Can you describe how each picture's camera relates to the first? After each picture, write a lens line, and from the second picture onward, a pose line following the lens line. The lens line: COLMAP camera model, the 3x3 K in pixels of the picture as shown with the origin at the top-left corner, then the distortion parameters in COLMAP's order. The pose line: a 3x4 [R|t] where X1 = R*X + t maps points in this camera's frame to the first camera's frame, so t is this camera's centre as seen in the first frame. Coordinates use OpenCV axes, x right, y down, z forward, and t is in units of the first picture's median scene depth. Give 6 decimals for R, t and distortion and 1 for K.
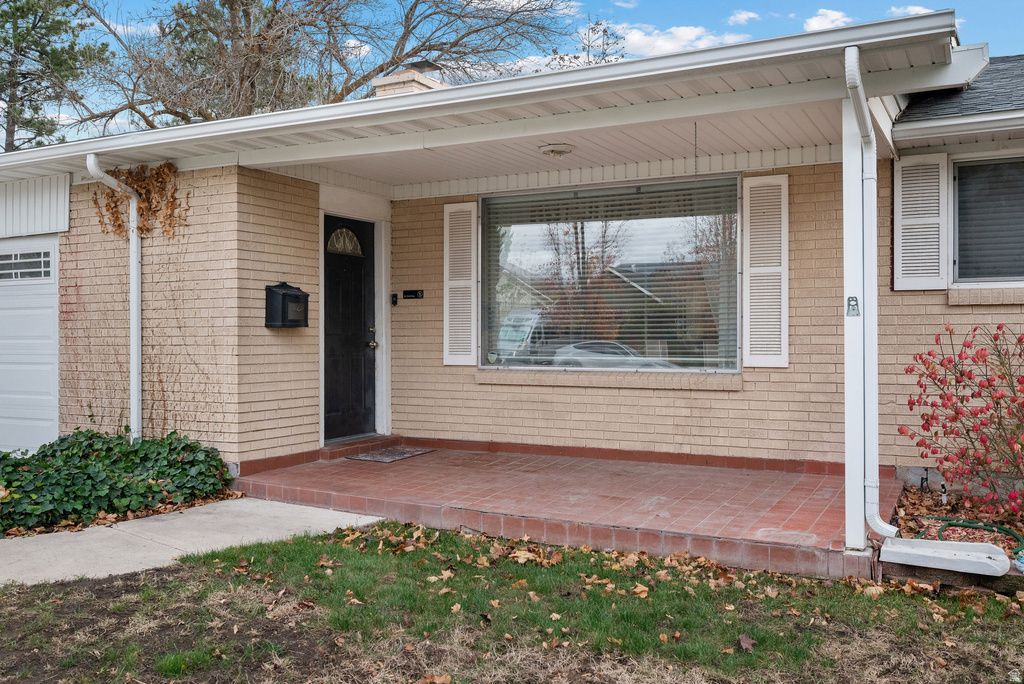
lens RADIAL K [[908.2, 0, 512.0], [0, 908.2, 342.0], [0, 0, 1]] dist [0.007039, 0.003679]
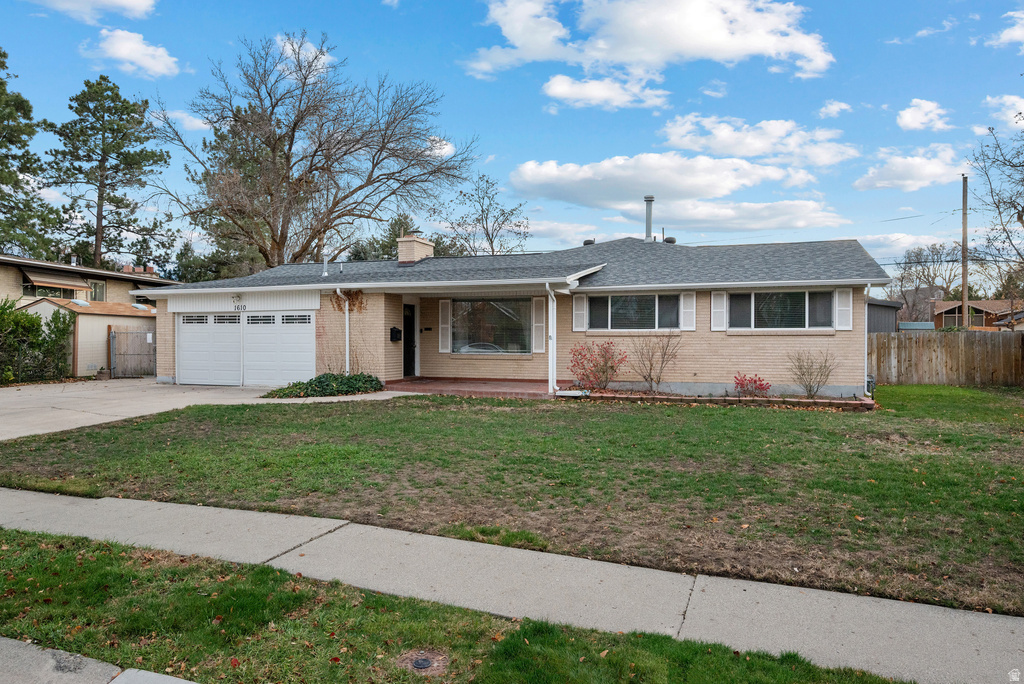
lens RADIAL K [[675.5, 0, 512.0], [0, 675.5, 342.0], [0, 0, 1]] dist [-0.006368, -0.000919]
pose [[0.989146, 0.003099, 0.146904, -0.183059], [-0.002860, 0.999994, -0.001833, -0.008030], [-0.146909, 0.001393, 0.989149, -1.402607]]
